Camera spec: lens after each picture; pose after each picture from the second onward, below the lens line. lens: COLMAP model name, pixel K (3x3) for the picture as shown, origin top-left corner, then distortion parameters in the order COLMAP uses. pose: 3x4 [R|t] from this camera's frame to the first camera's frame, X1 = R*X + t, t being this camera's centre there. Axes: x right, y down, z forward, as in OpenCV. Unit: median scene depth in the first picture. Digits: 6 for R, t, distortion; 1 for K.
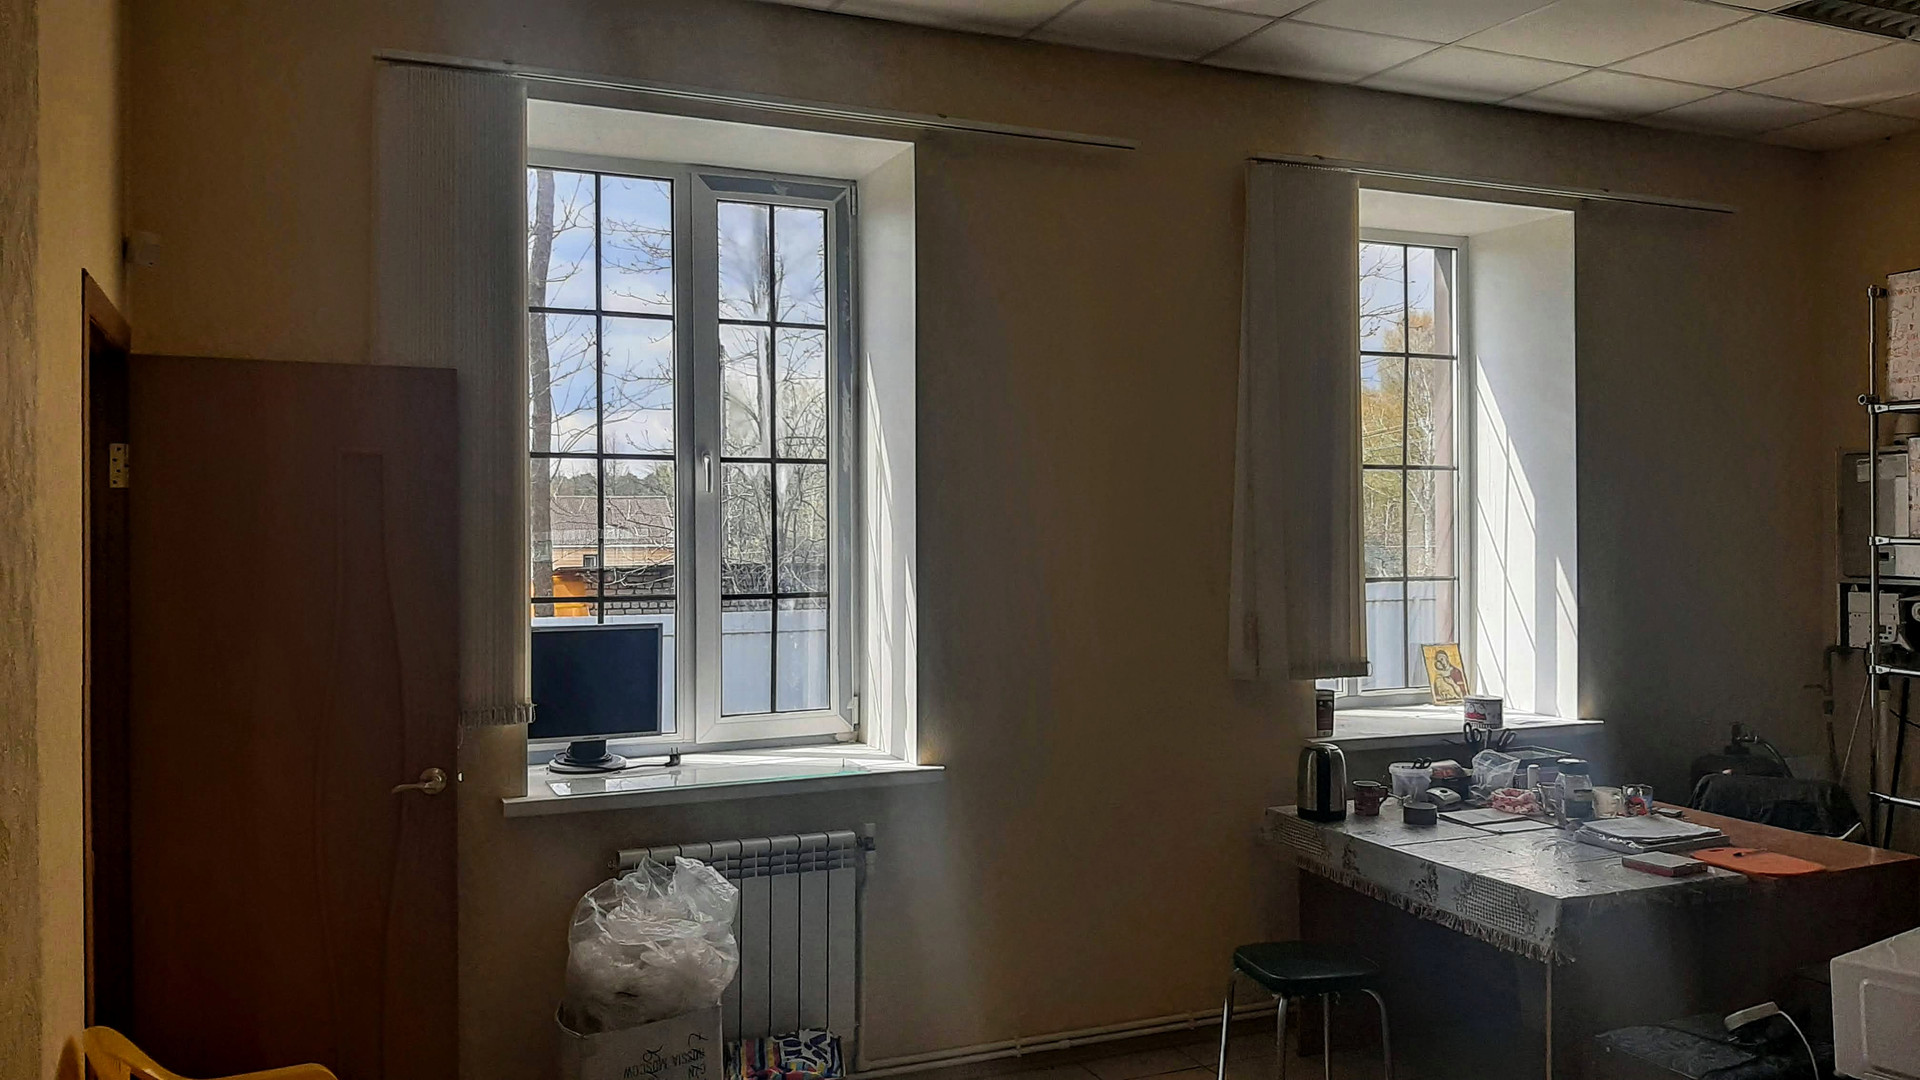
lens RADIAL K [[1507.4, 0, 916.9], [0, 1507.4, 544.0], [0, 0, 1]] dist [0.092056, -0.109022]
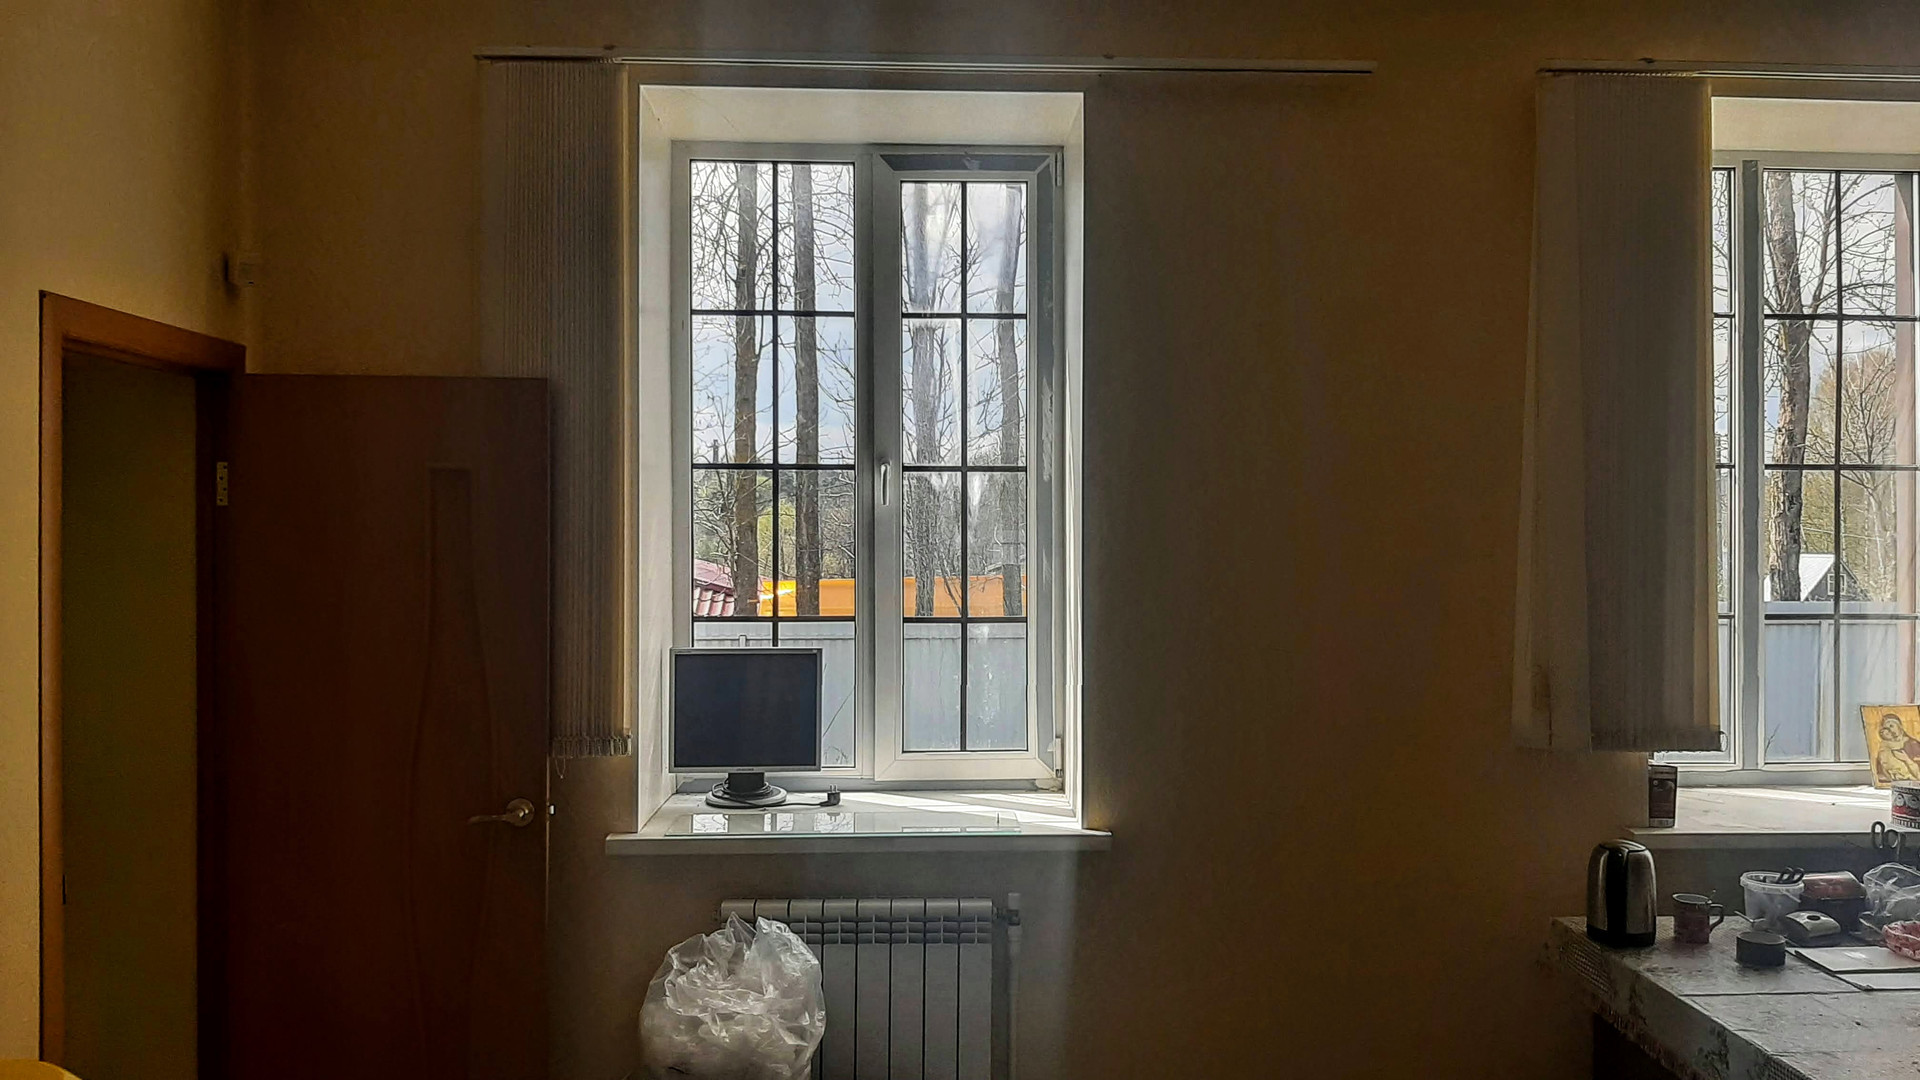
lens RADIAL K [[1507.4, 0, 861.1], [0, 1507.4, 542.6], [0, 0, 1]] dist [0.092056, -0.109022]
pose [[0.935964, 0.007359, -0.352018, 0.175100], [-0.008058, 0.999967, -0.000520, -0.011486], [0.352002, 0.003323, 0.935993, 0.155911]]
